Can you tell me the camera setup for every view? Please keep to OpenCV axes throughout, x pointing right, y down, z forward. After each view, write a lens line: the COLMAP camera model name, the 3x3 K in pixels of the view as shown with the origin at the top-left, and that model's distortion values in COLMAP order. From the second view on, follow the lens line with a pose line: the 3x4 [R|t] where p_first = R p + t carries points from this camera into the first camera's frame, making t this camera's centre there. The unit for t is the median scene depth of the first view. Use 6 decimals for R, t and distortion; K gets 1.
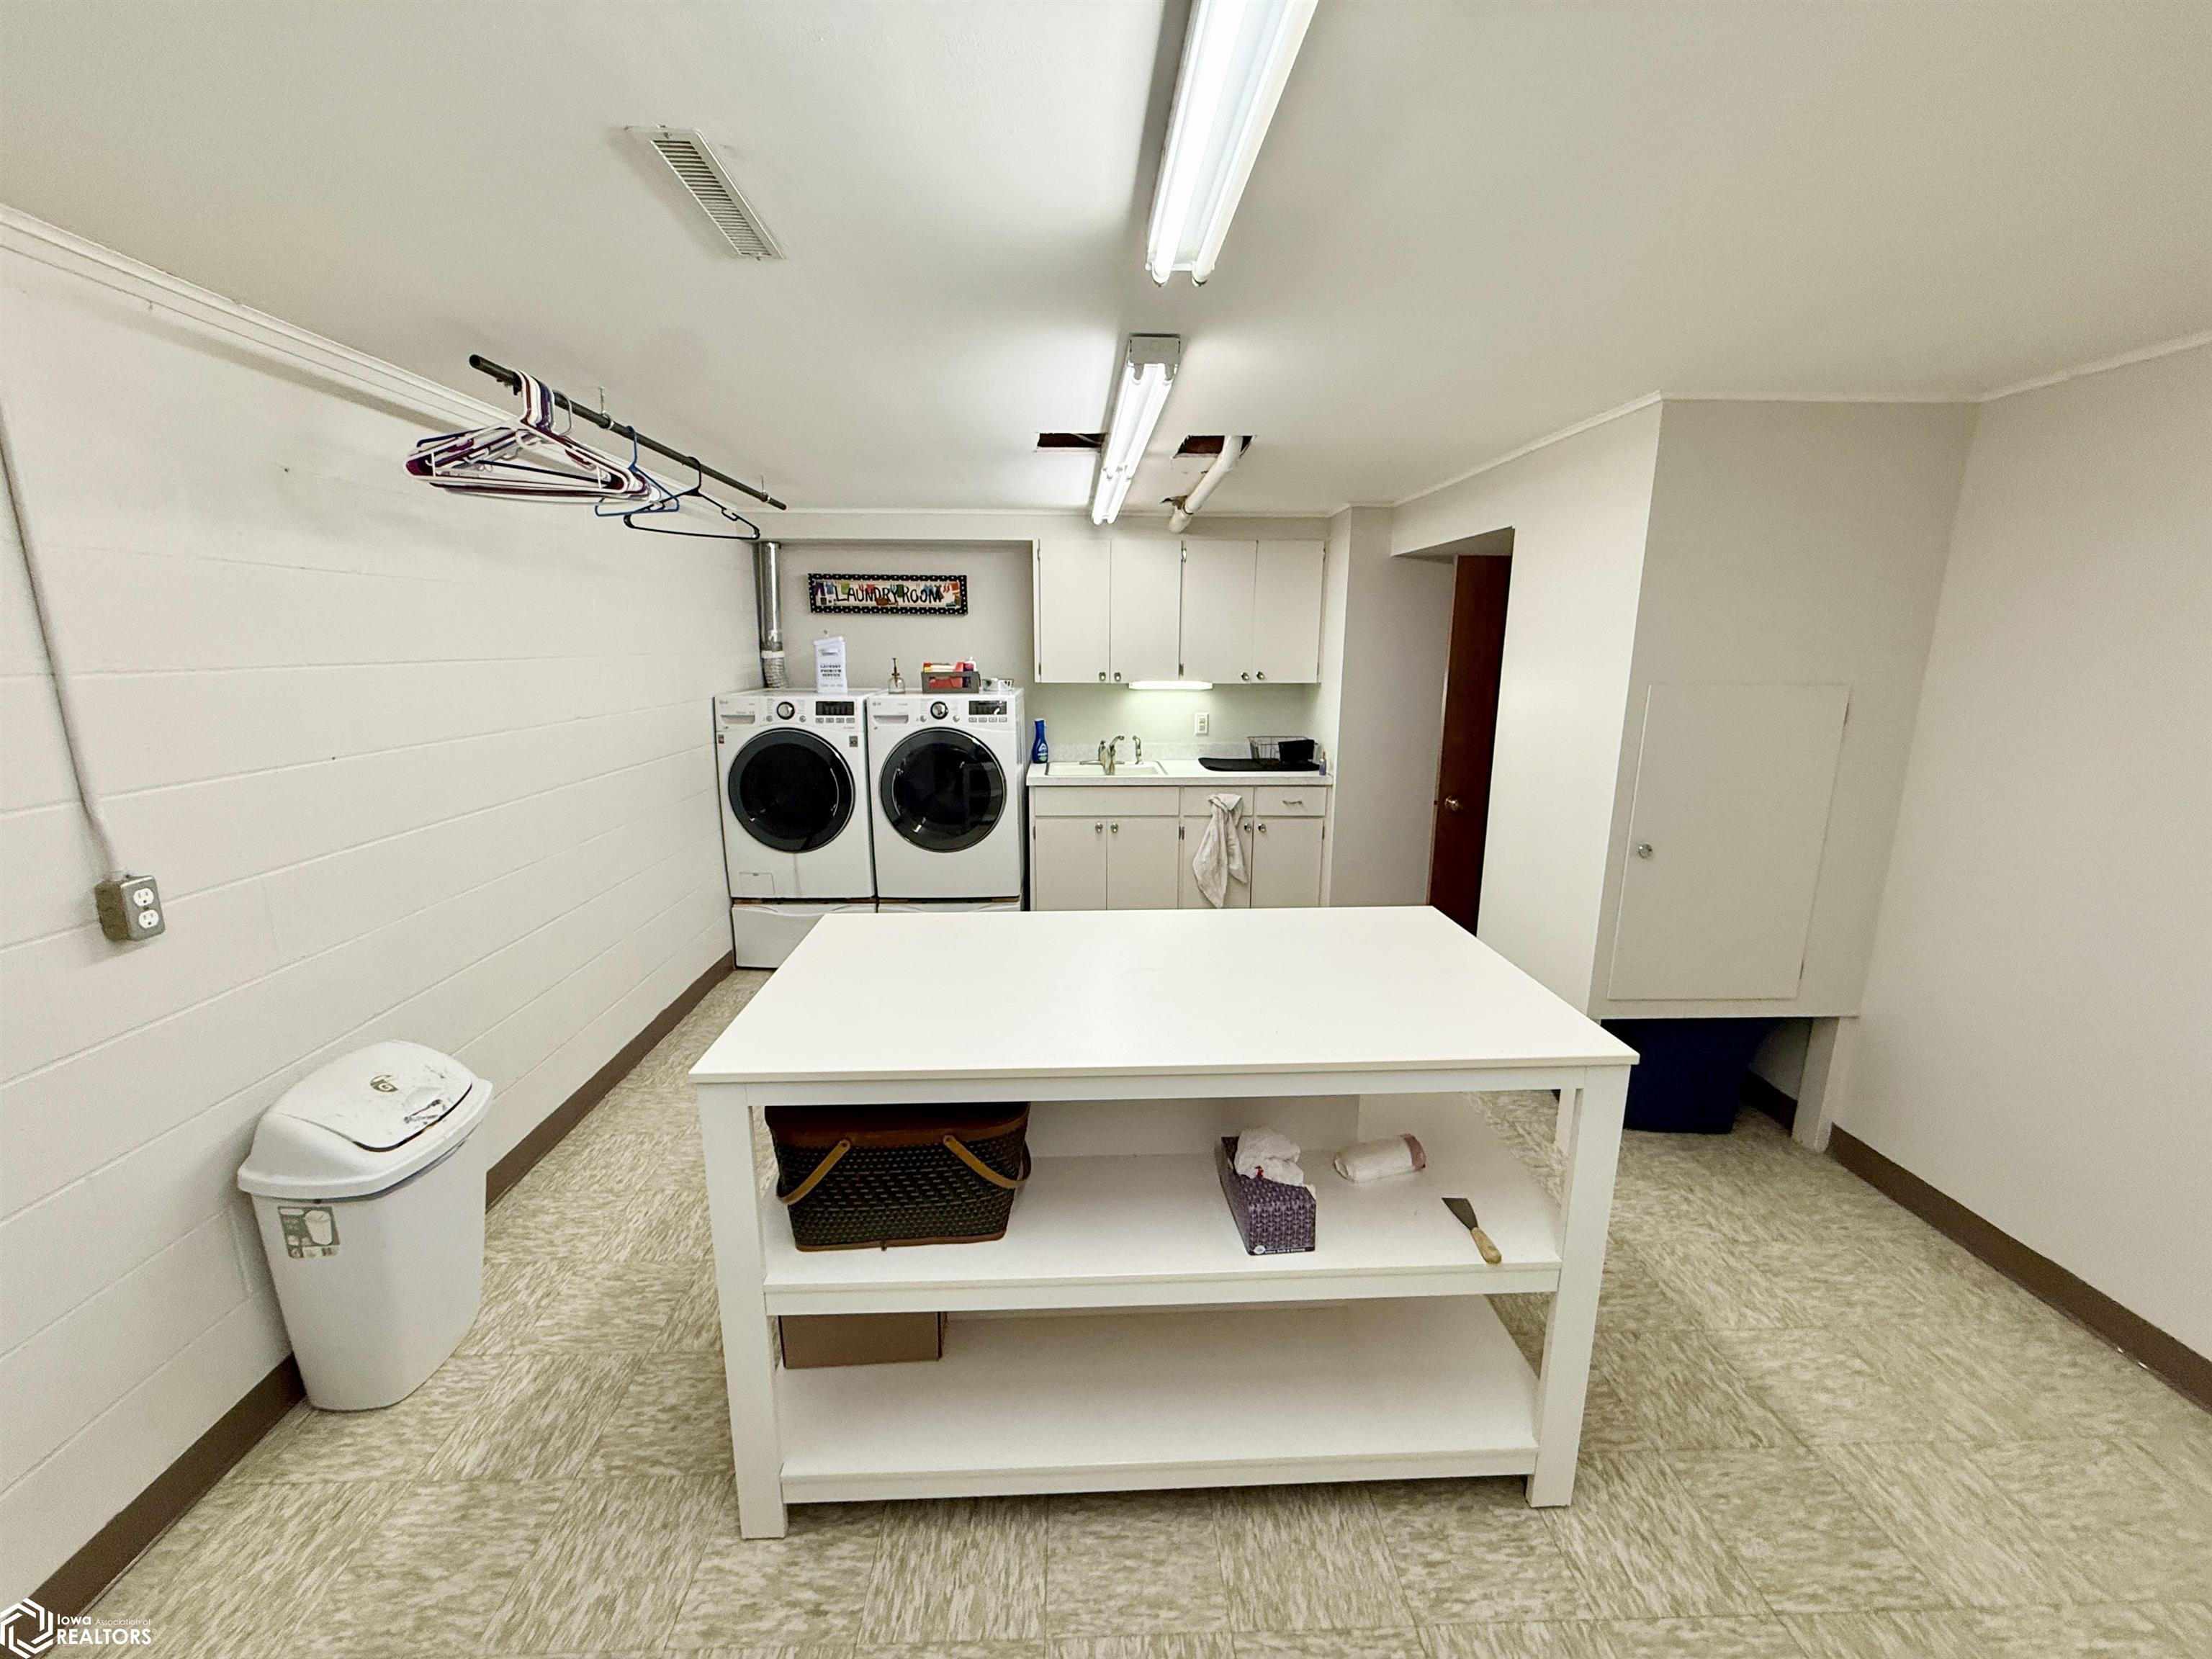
lens RADIAL K [[881.3, 0, 1101.8], [0, 881.3, 830.7], [0, 0, 1]] dist [-0.001761, 0.001233]
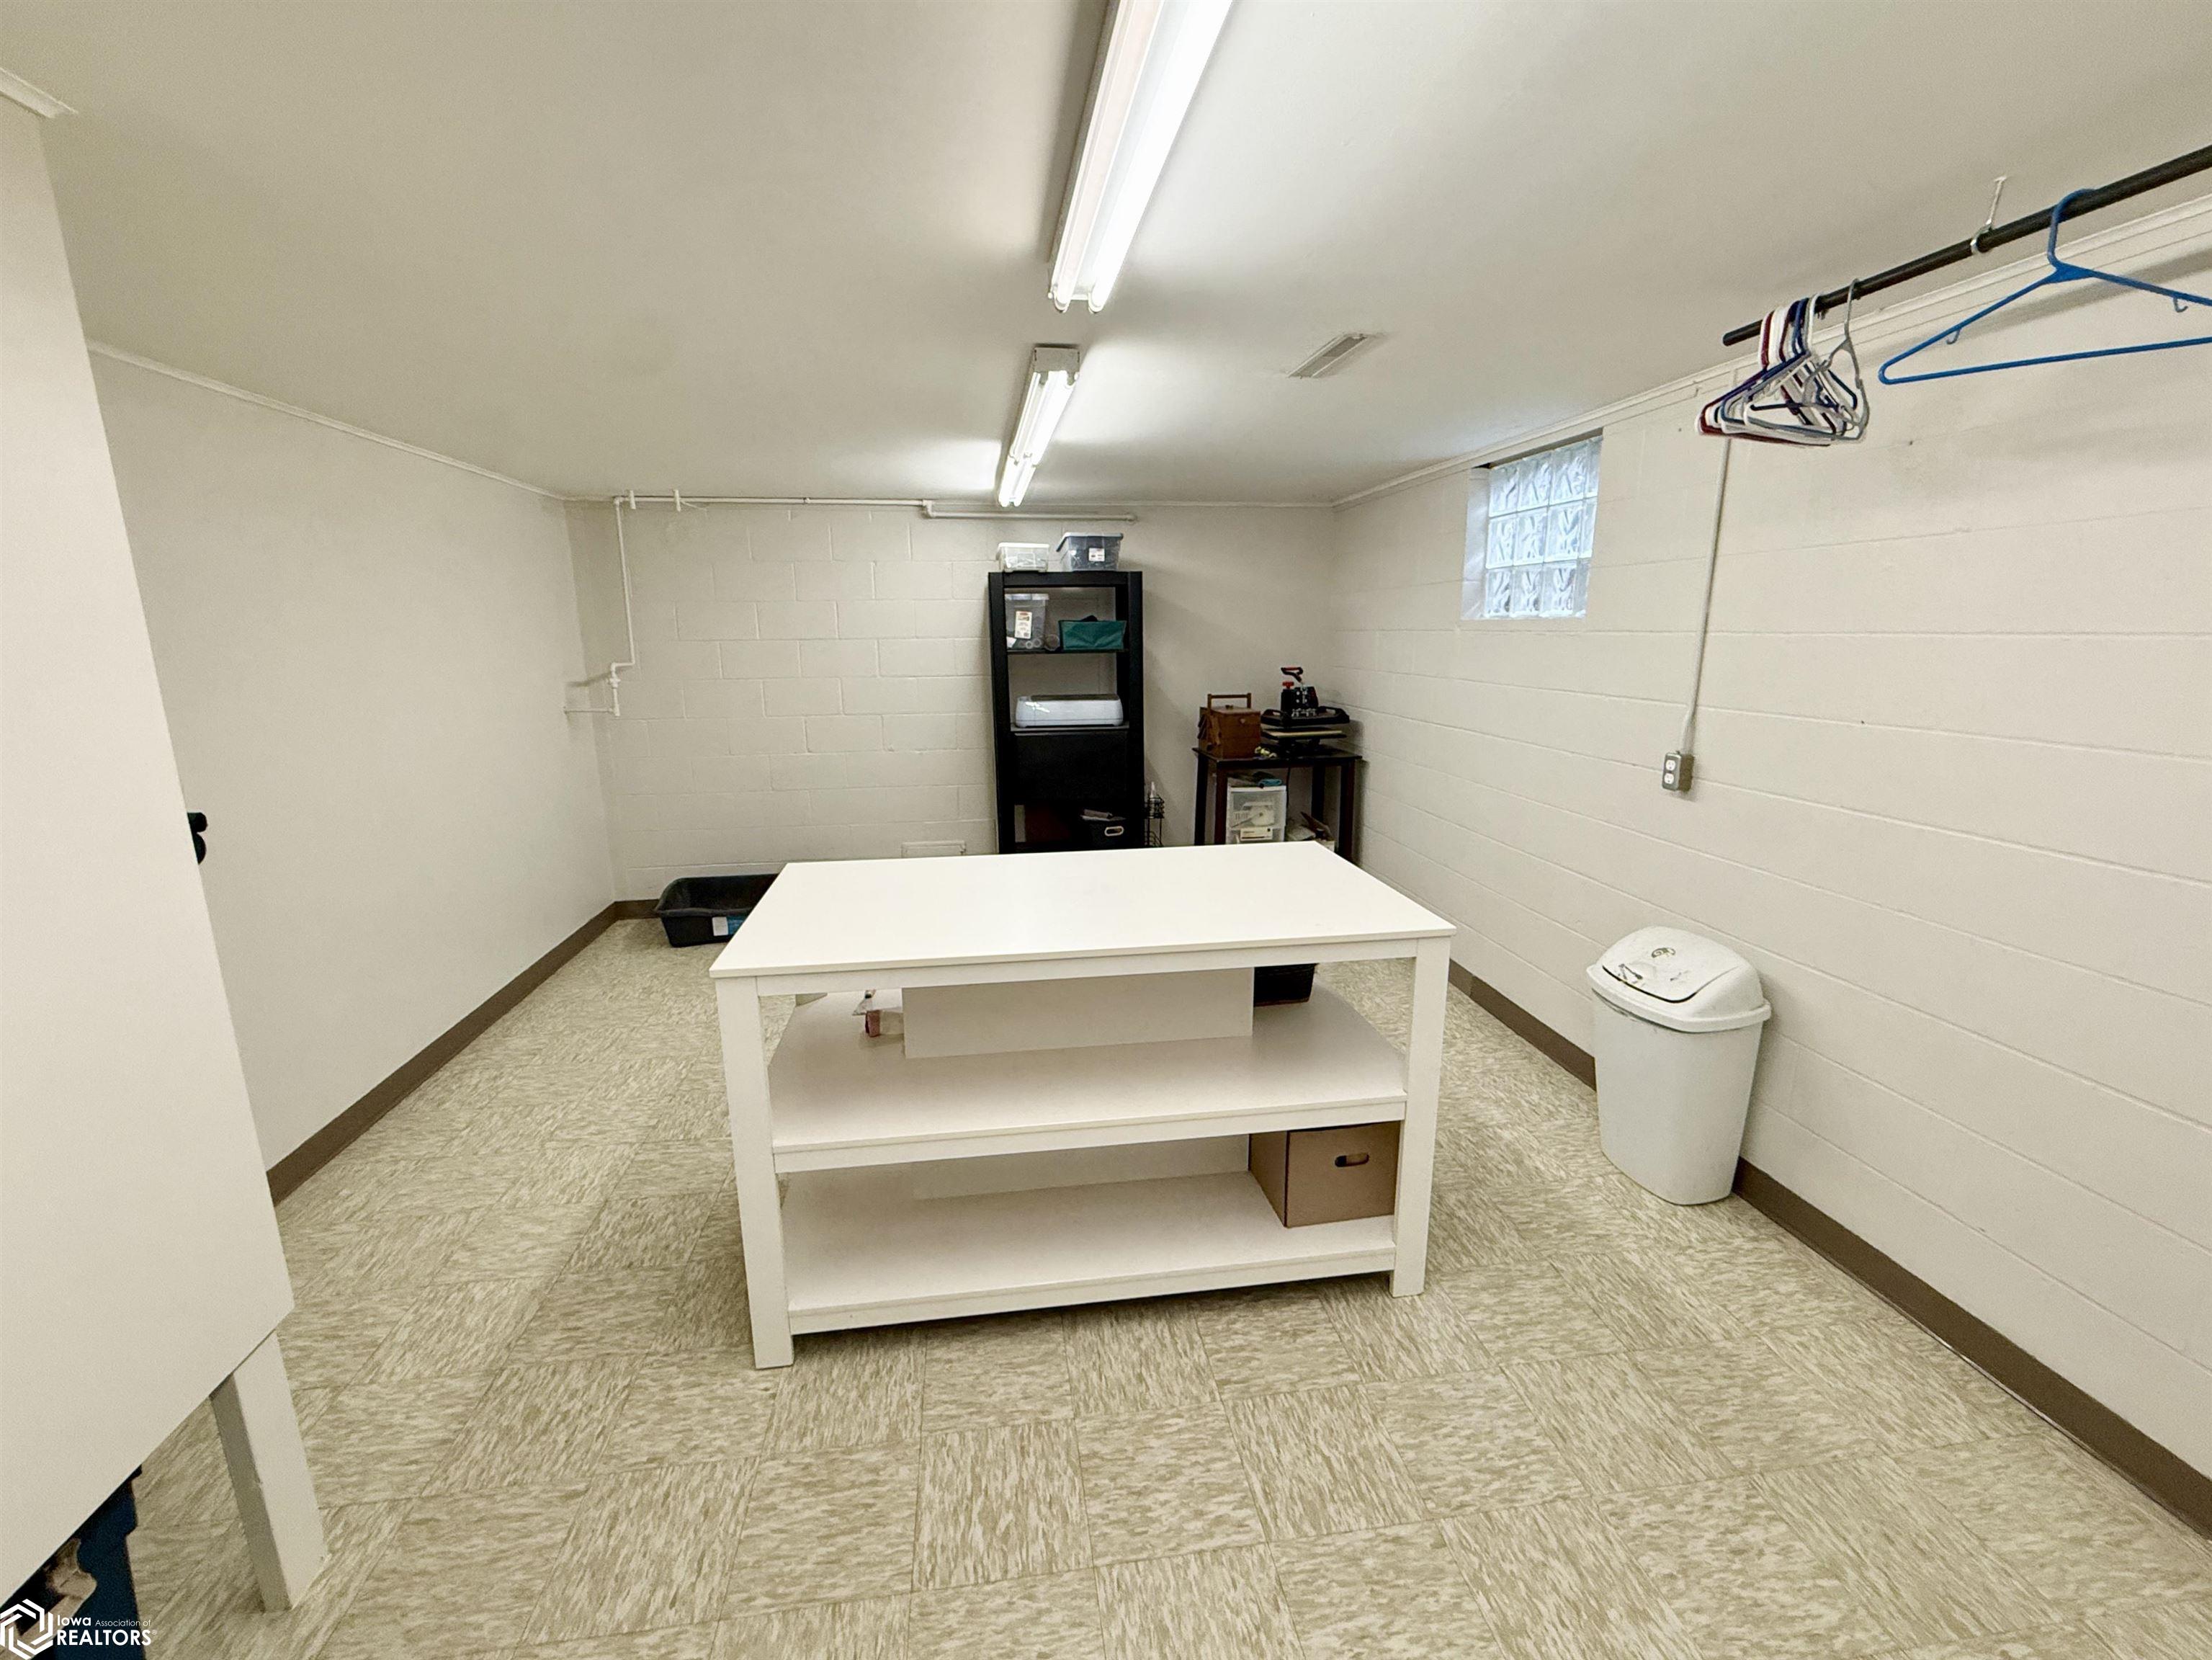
lens RADIAL K [[881.5, 0, 1097.0], [0, 881.5, 821.4], [0, 0, 1]] dist [-0.001761, 0.001233]
pose [[-0.995234, 0.028808, -0.093165, 0.141602], [-0.012578, 0.909470, 0.415578, -0.437847], [0.096703, 0.414769, -0.904773, 2.100333]]
